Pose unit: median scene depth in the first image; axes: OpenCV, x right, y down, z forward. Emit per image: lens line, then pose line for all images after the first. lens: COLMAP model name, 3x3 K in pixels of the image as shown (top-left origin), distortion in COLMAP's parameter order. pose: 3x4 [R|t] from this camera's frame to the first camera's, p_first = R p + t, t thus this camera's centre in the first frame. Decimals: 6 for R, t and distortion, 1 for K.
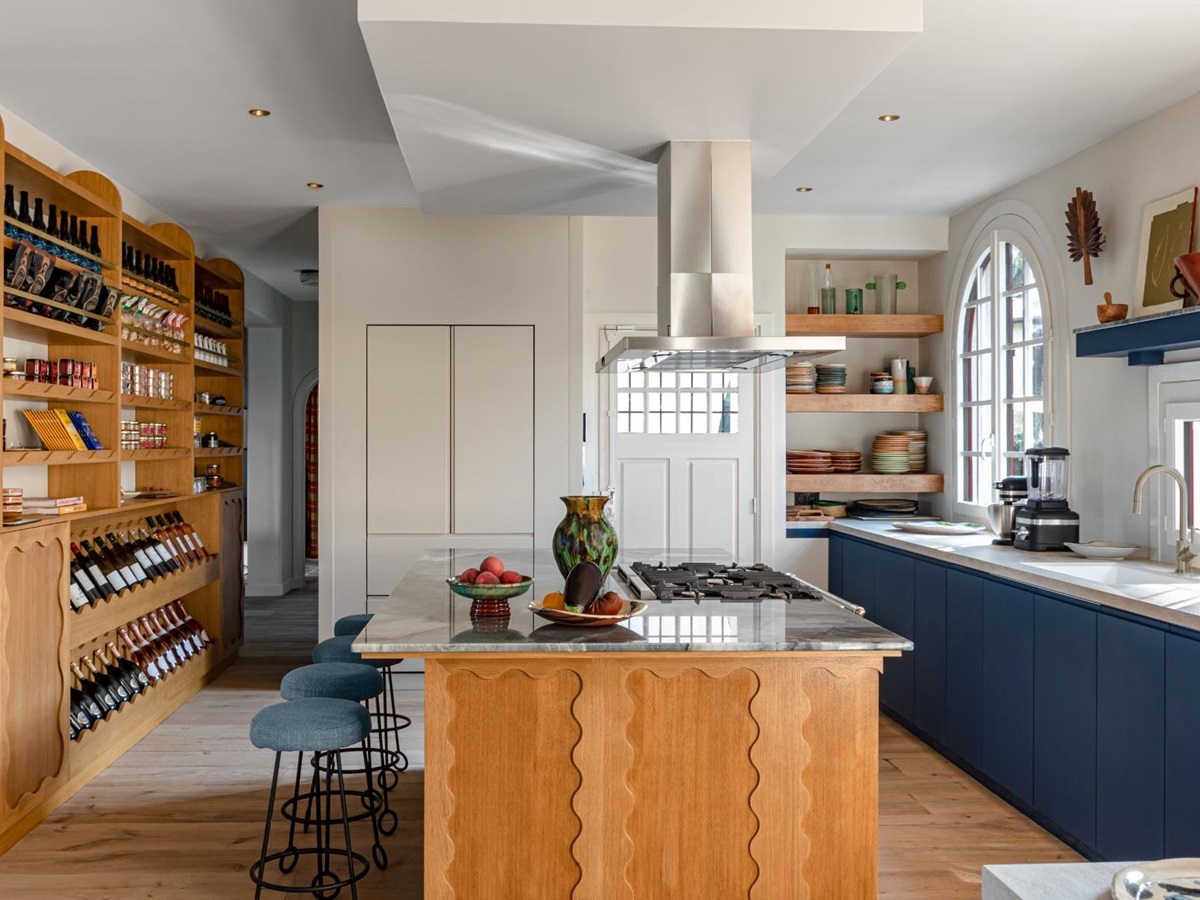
lens RADIAL K [[1160.3, 0, 600.0], [0, 1160.3, 466.7], [0, 0, 1]] dist [-0.011197, -0.007950]
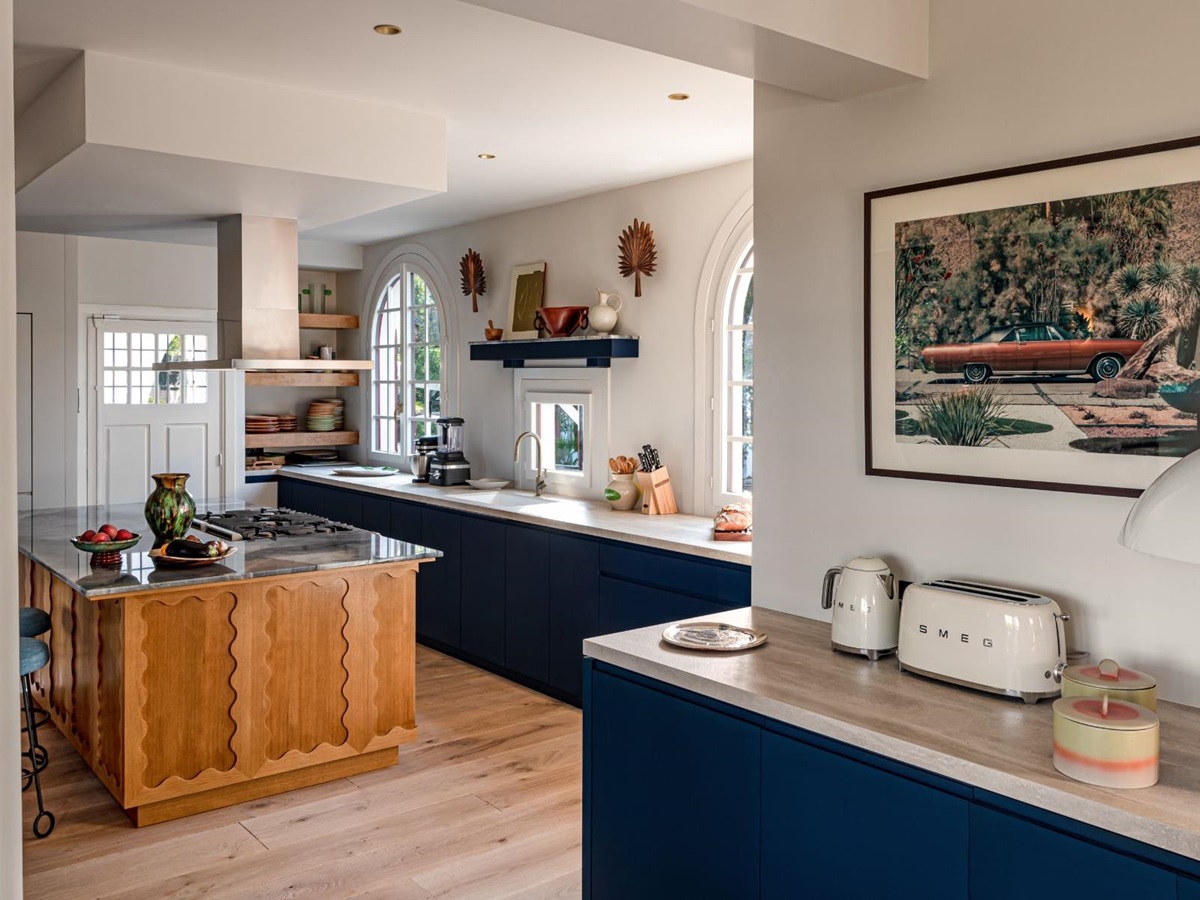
lens RADIAL K [[1039.7, 0, 600.0], [0, 1039.7, 450.0], [0, 0, 1]] dist [0.000751, -0.005032]
pose [[0.804727, -0.036254, 0.592537, -0.290986], [0.004566, 0.998482, 0.054889, -0.052845], [-0.593628, -0.041465, 0.803671, -0.234907]]
